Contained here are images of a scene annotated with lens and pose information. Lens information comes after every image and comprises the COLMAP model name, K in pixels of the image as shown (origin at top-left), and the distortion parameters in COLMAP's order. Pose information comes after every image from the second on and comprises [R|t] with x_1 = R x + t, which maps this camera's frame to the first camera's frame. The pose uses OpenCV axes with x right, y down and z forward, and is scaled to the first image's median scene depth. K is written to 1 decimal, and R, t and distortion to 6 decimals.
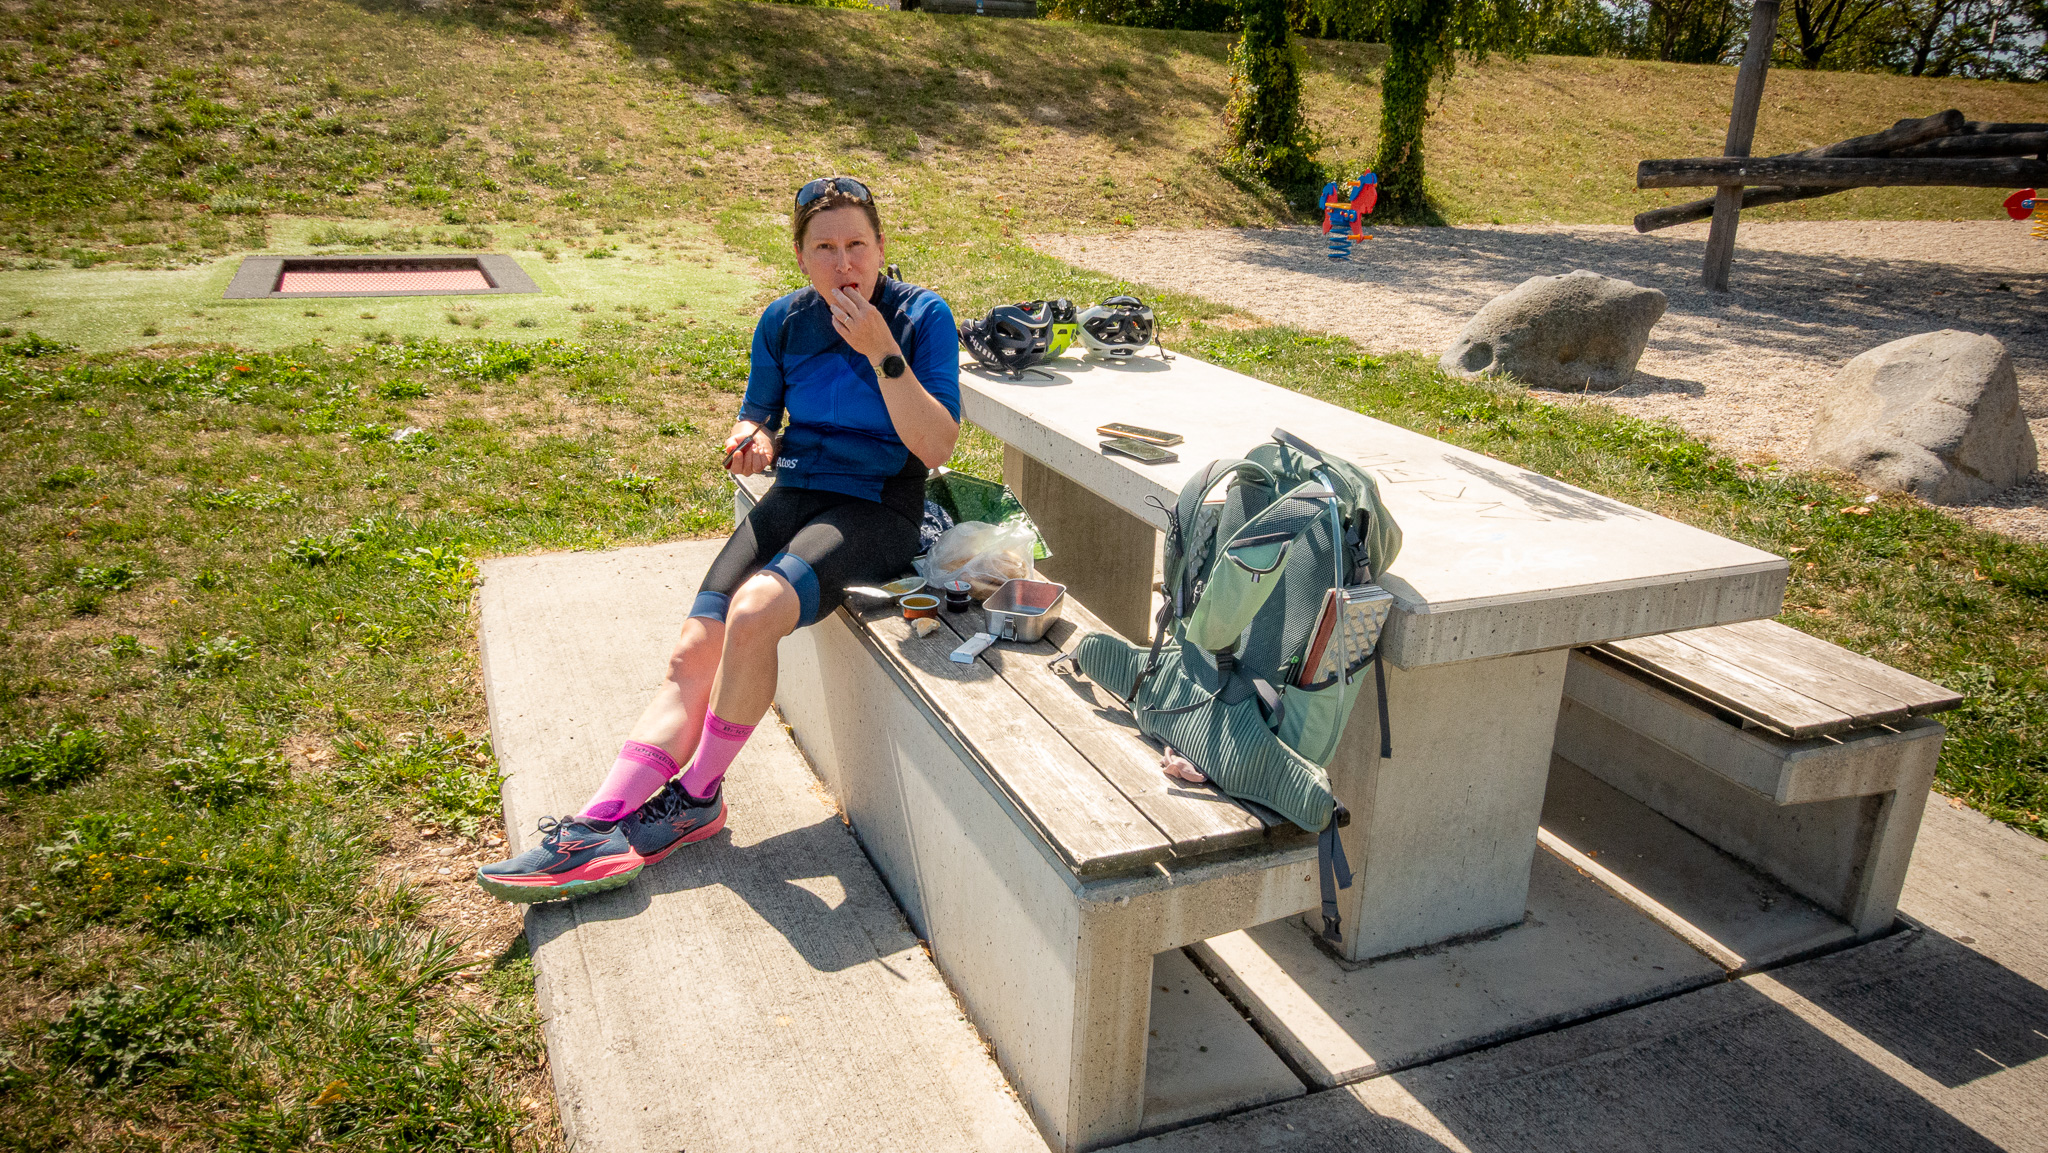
lens RADIAL K [[1413.1, 0, 1019.7], [0, 1413.1, 577.8], [0, 0, 1]] dist [-0.008222, 0.001535]
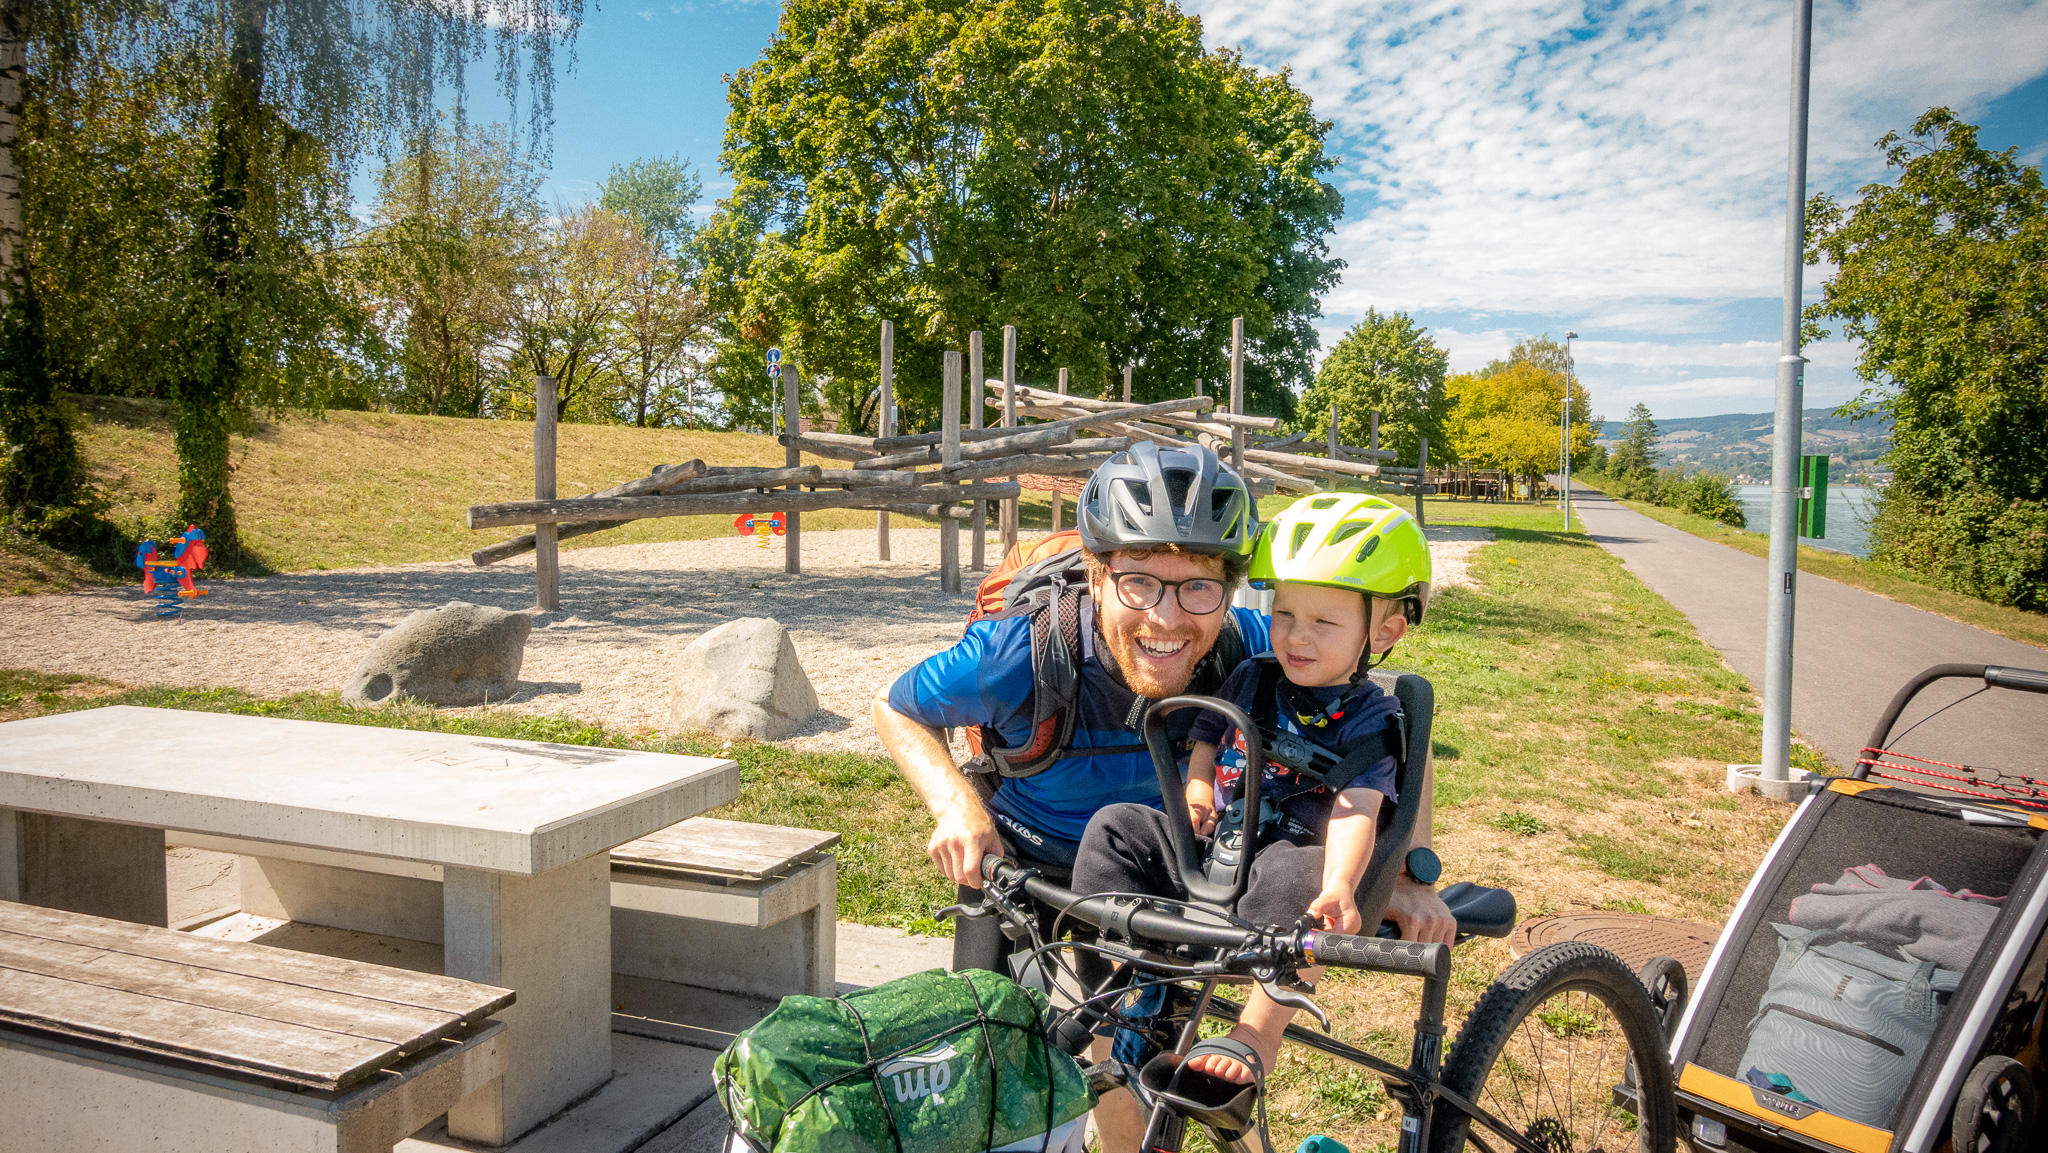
lens RADIAL K [[1413.1, 0, 1023.3], [0, 1413.1, 575.0], [0, 0, 1]] dist [-0.008222, 0.001535]
pose [[0.690989, -0.076471, 0.718809, -0.076775], [0.242055, 0.961460, -0.130401, 0.016056], [-0.681134, 0.264097, 0.682868, -0.073912]]
